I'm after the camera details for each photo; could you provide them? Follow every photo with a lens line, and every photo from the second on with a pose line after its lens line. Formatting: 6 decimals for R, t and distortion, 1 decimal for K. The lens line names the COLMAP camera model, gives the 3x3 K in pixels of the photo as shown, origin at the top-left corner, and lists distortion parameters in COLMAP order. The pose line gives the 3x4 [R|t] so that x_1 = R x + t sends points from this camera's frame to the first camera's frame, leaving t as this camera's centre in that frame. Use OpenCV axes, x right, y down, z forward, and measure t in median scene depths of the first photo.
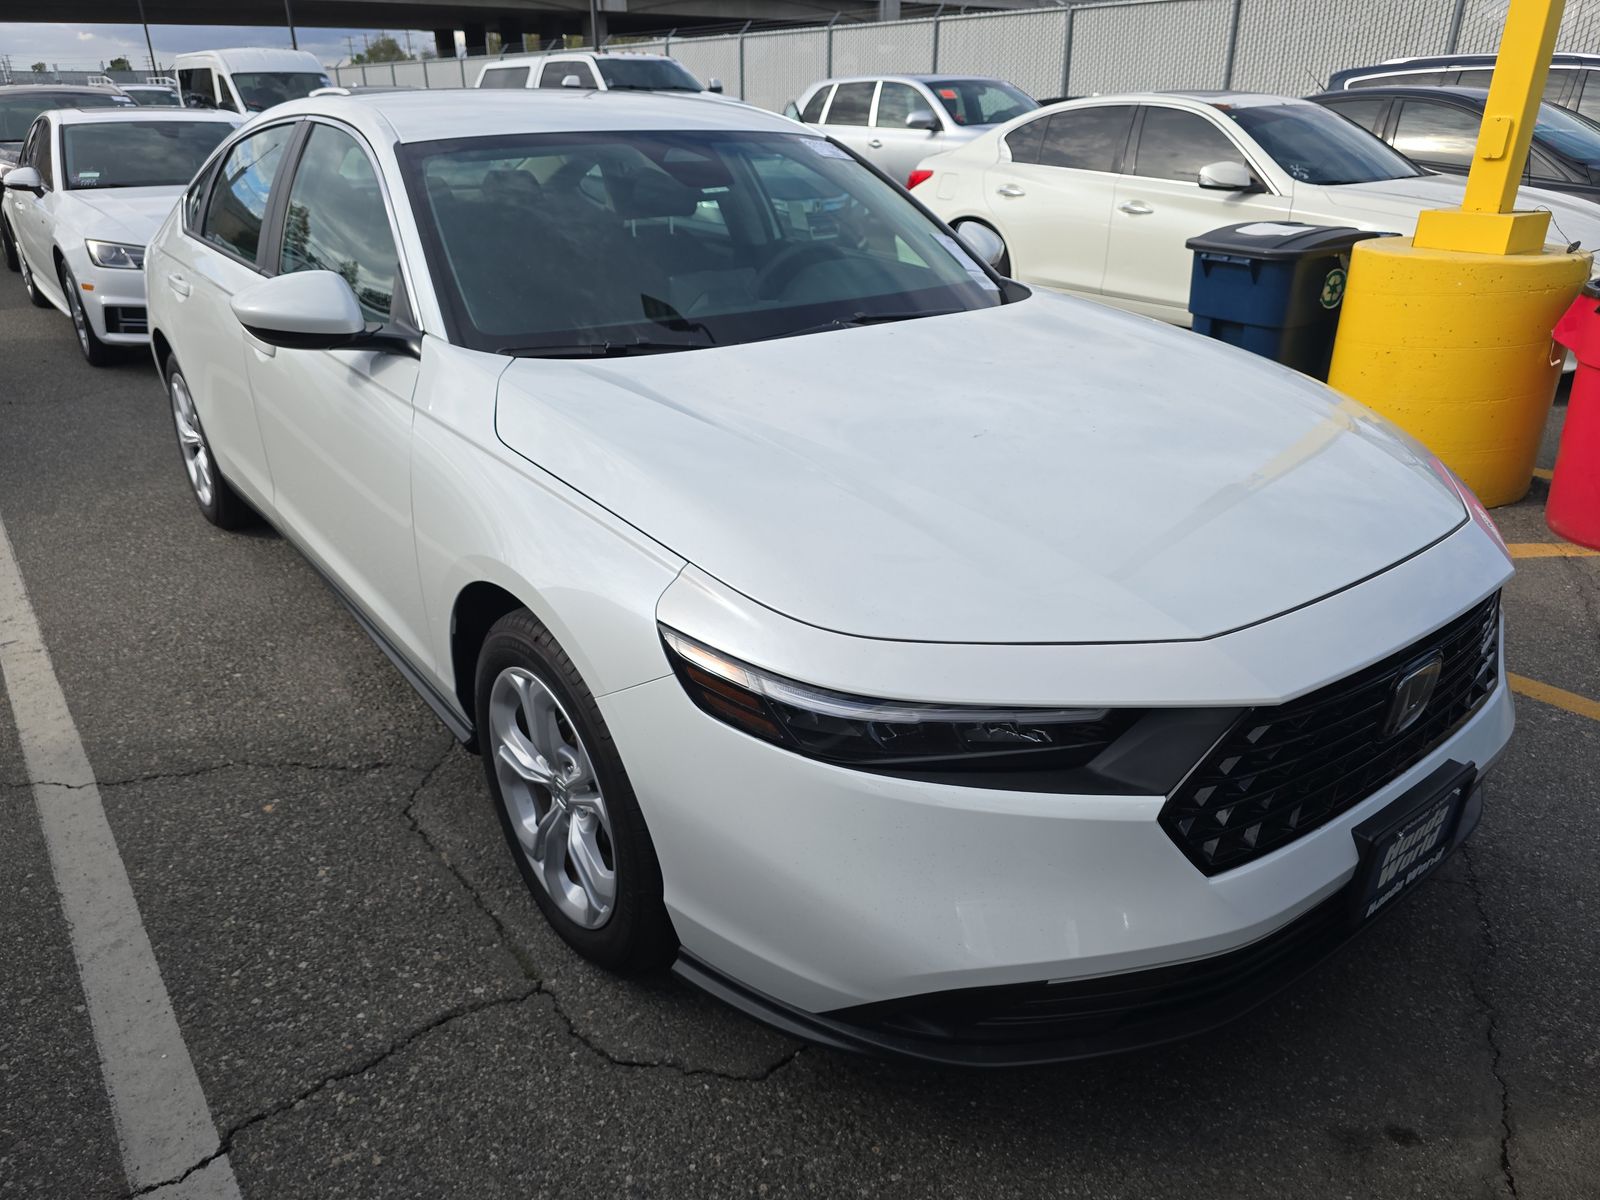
lens RADIAL K [[1100.8, 0, 795.0], [0, 1100.8, 600.3], [0, 0, 1]] dist [0.027947, -0.026279]
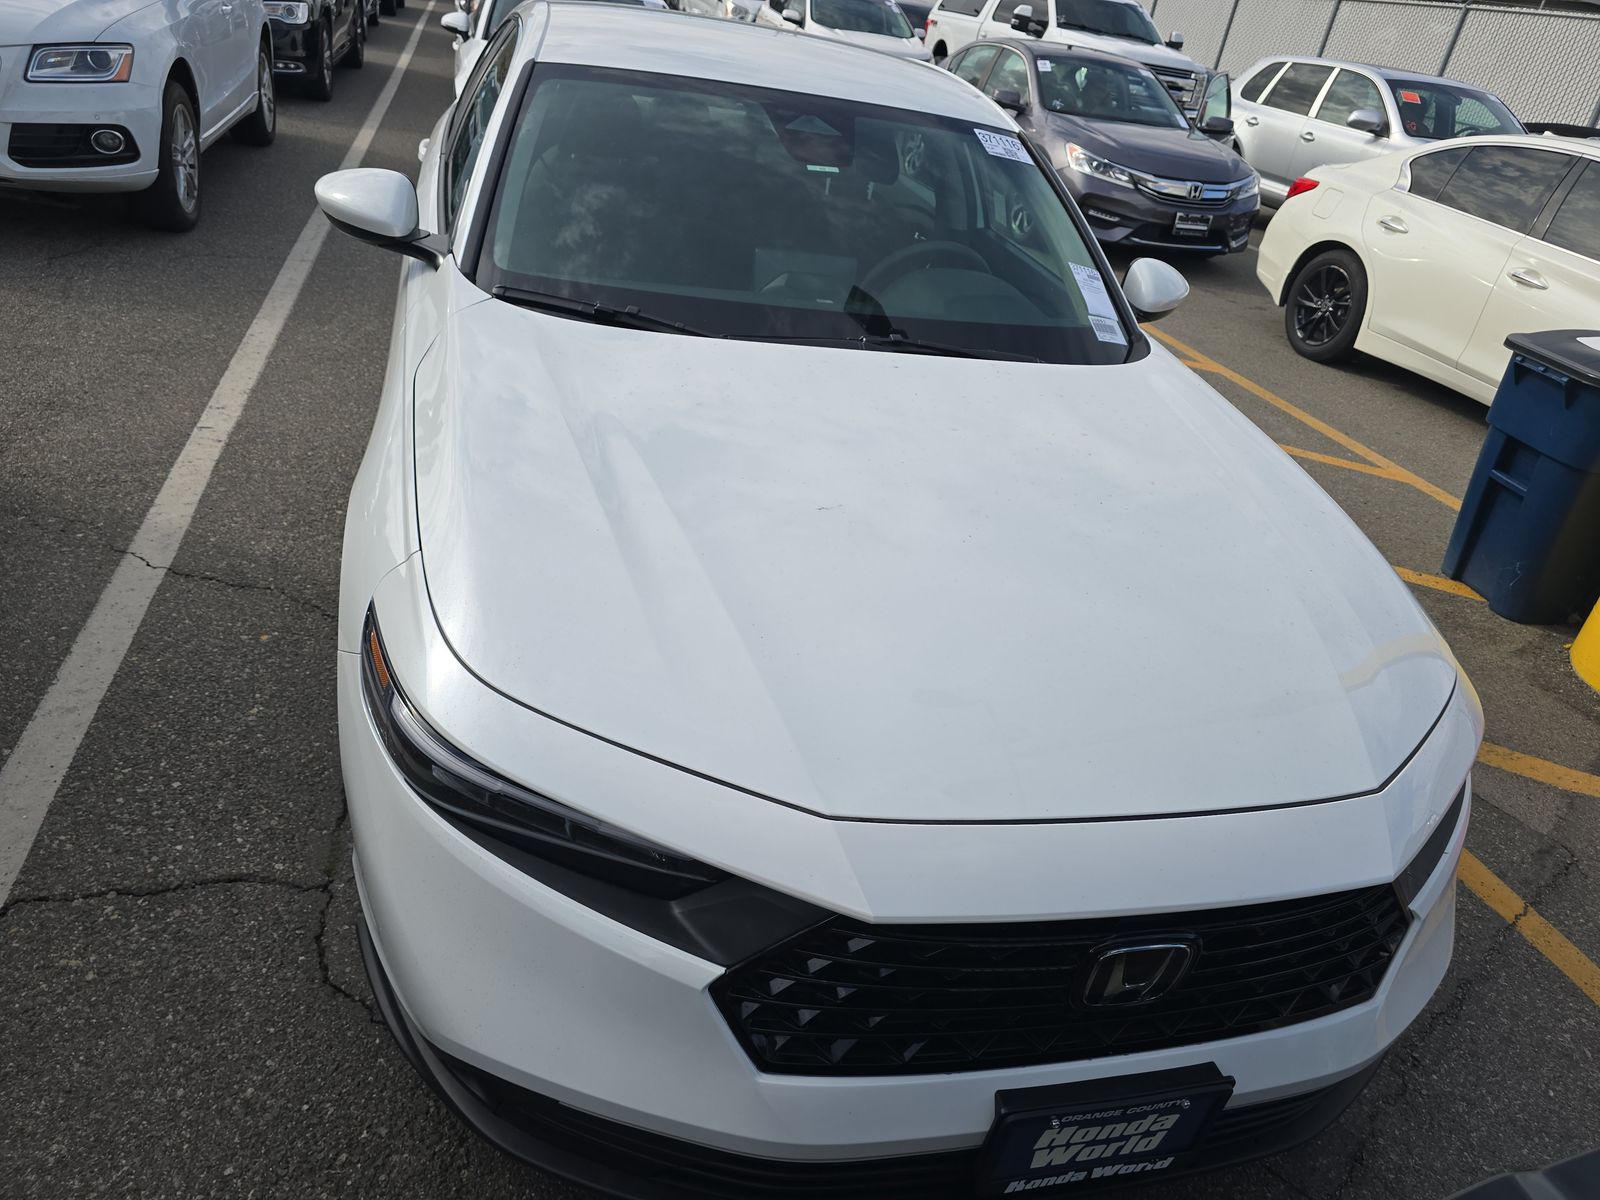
lens RADIAL K [[1100.8, 0, 794.7], [0, 1100.8, 598.5], [0, 0, 1]] dist [0.027947, -0.026279]
pose [[0.906972, 0.312897, -0.281954, 0.360074], [-0.296845, 0.949767, 0.099127, -0.137942], [0.298807, -0.006209, 0.954293, 0.116875]]
